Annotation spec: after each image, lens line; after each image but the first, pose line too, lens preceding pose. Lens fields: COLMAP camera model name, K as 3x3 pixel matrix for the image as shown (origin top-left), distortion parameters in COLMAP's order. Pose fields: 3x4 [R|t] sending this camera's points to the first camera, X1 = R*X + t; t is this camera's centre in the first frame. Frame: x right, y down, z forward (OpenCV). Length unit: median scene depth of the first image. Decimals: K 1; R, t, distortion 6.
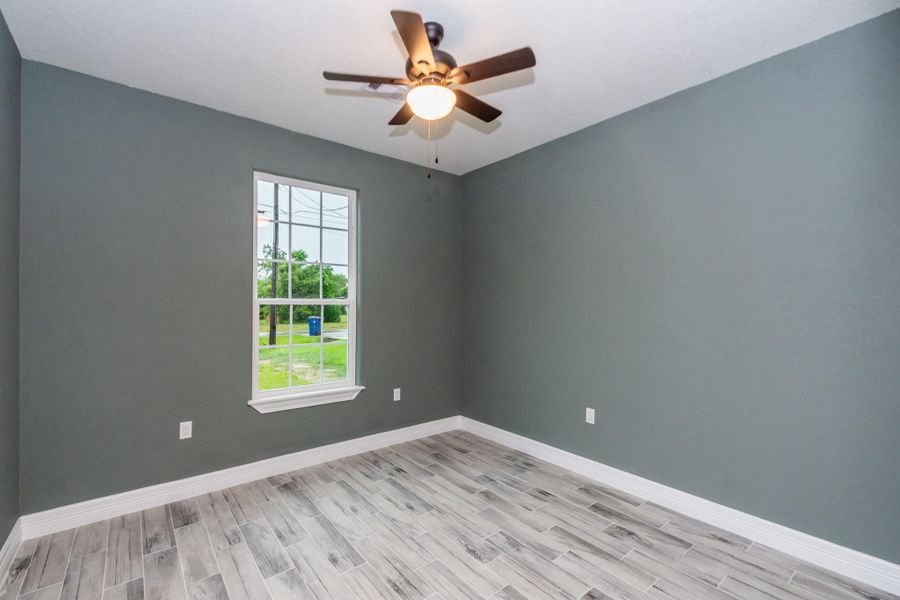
lens RADIAL K [[394.3, 0, 449.5], [0, 394.3, 301.9], [0, 0, 1]] dist [-0.006560, -0.001792]
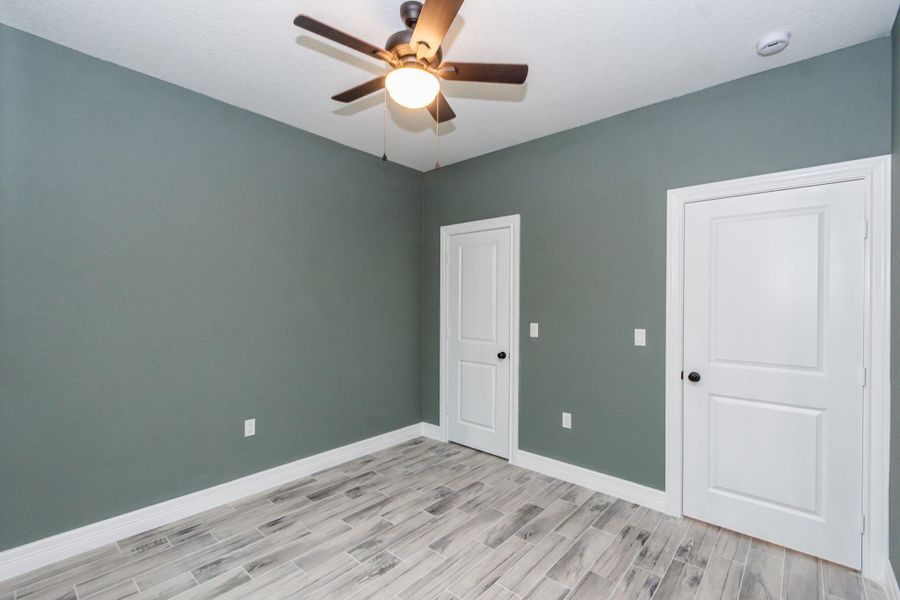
lens RADIAL K [[394.3, 0, 454.2], [0, 394.3, 301.9], [0, 0, 1]] dist [-0.006560, -0.001792]
pose [[-0.169396, -0.009703, 0.985500, -0.741563], [-0.007512, 0.999935, 0.008554, -0.016539], [-0.985519, -0.005954, -0.169458, 0.822389]]
